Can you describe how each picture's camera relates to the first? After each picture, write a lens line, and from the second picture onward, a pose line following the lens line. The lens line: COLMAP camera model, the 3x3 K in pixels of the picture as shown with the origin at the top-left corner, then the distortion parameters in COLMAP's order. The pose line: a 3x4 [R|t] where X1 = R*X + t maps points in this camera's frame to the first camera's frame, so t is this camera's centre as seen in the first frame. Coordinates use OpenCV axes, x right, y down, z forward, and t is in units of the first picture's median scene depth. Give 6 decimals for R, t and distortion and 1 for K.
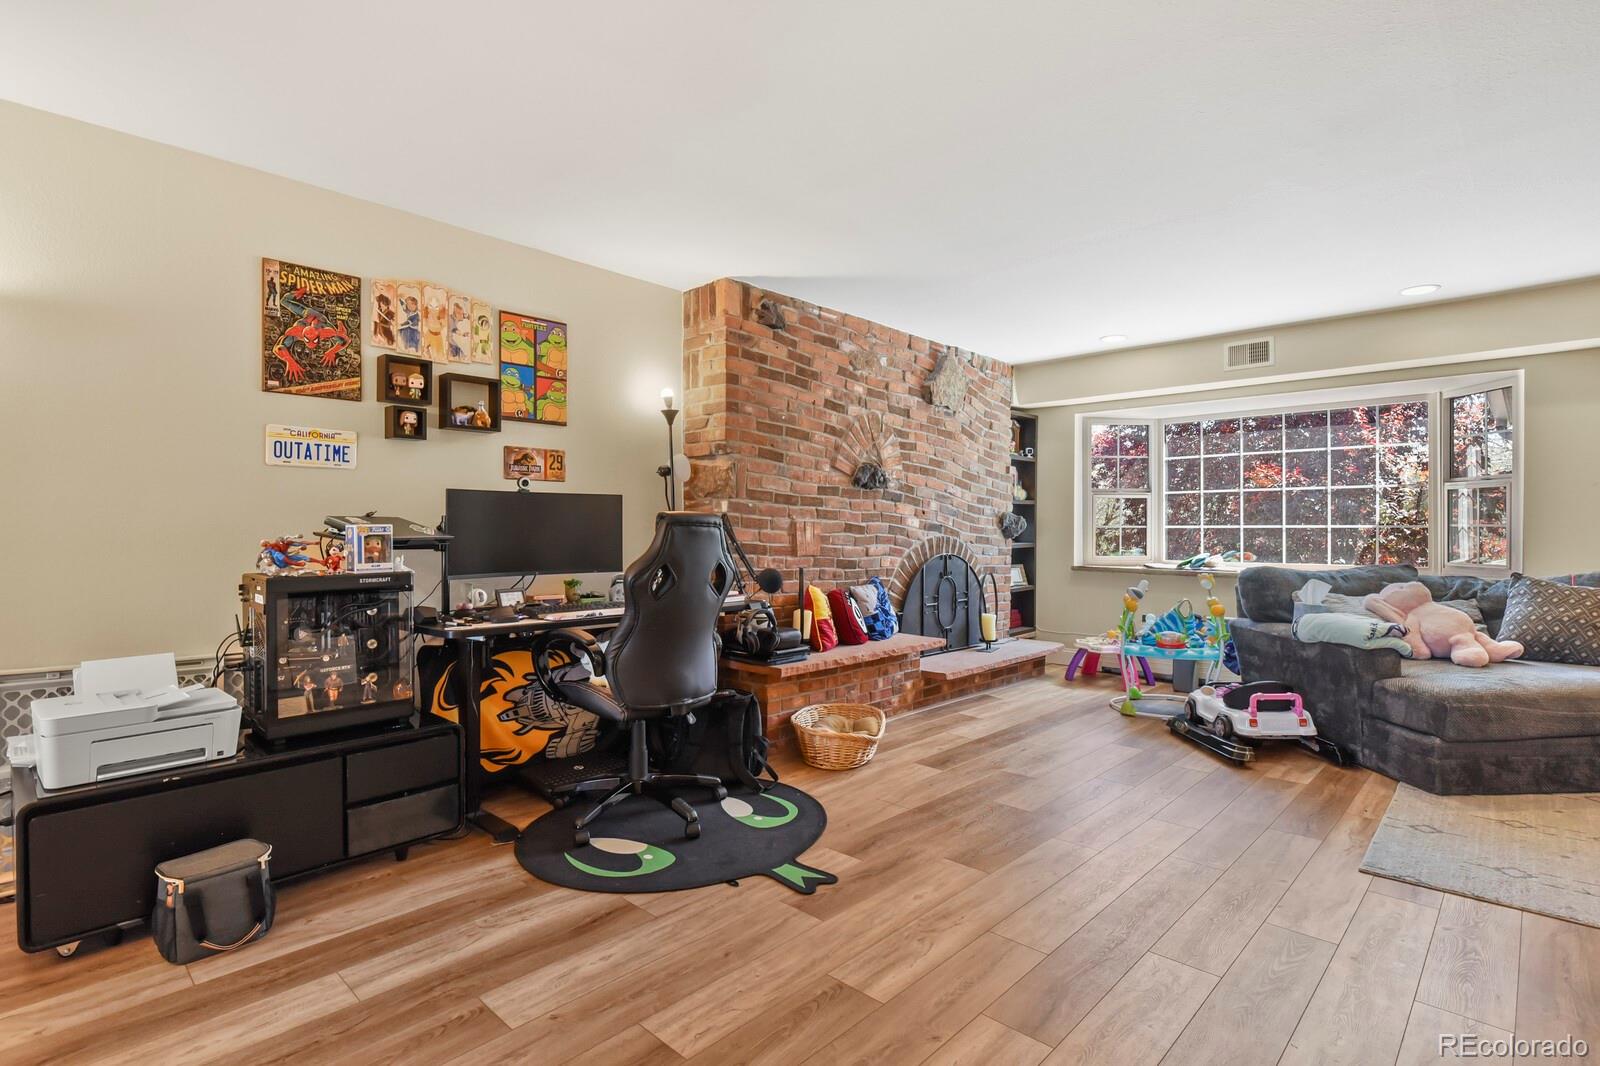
lens RADIAL K [[780.1, 0, 813.0], [0, 780.1, 531.9], [0, 0, 1]] dist [-0.001926, -0.006280]
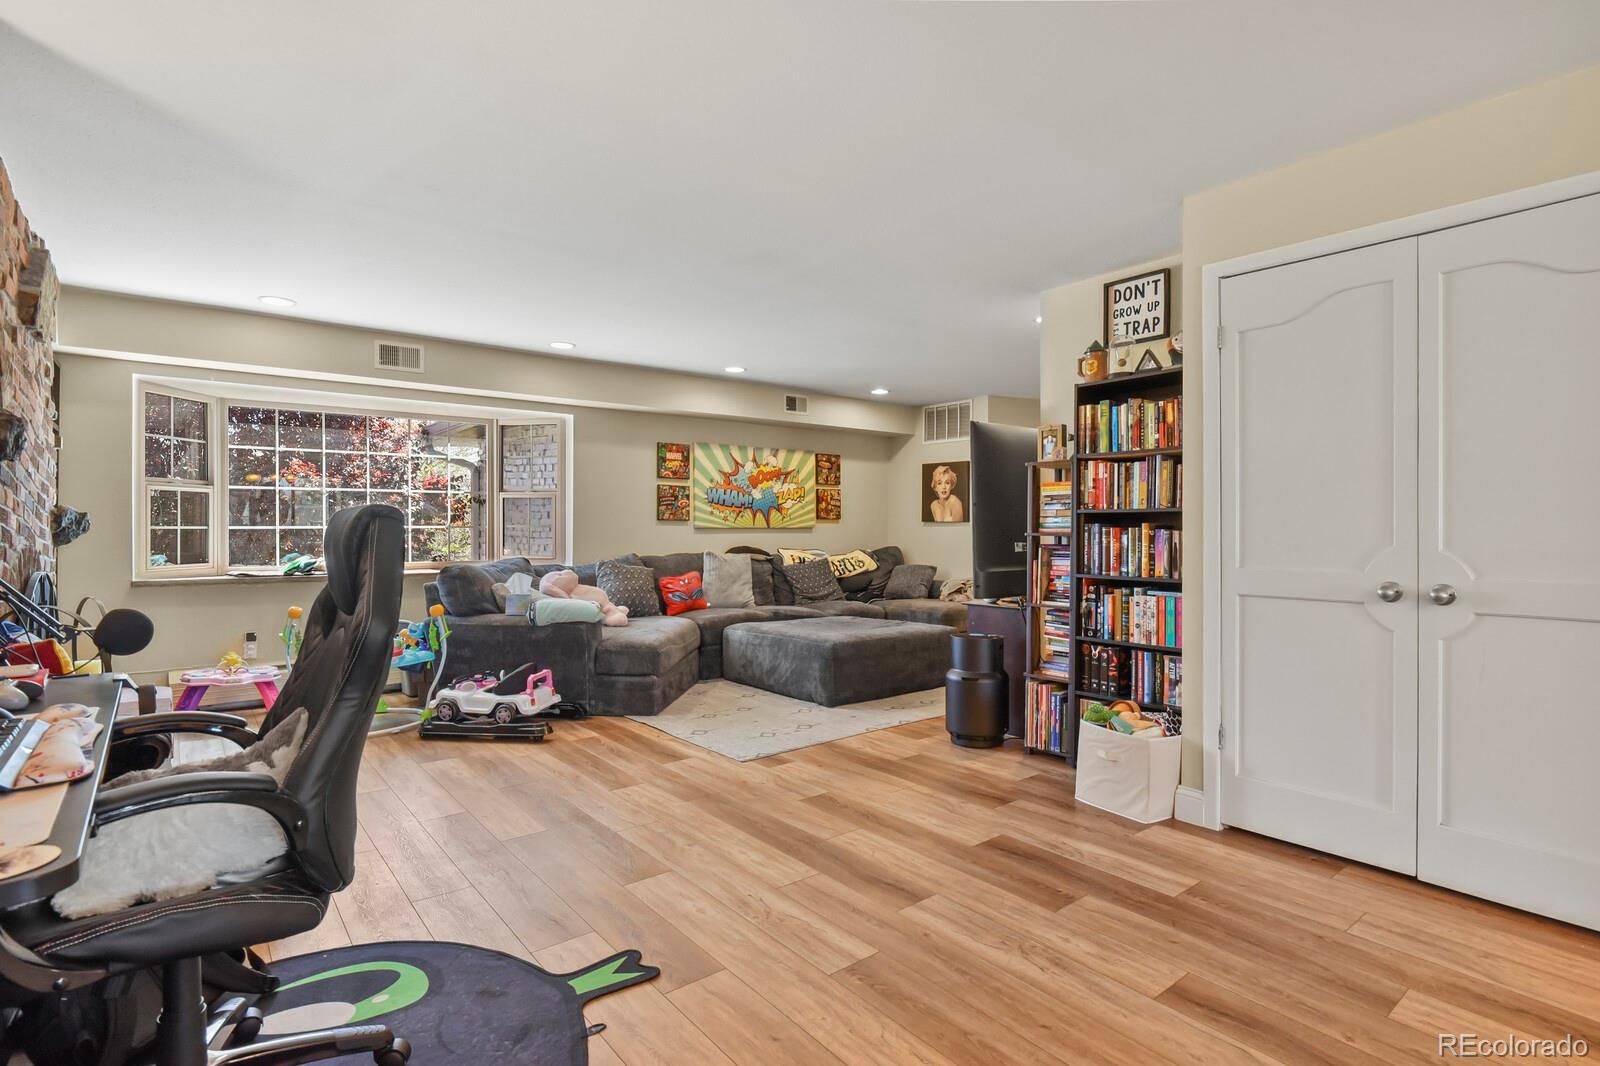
lens RADIAL K [[780.1, 0, 807.9], [0, 780.1, 530.6], [0, 0, 1]] dist [-0.001926, -0.006280]
pose [[0.136983, -0.006114, 0.990555, -0.624418], [0.006781, 0.999963, 0.005235, -0.007597], [-0.990550, 0.006000, 0.137019, 0.565195]]
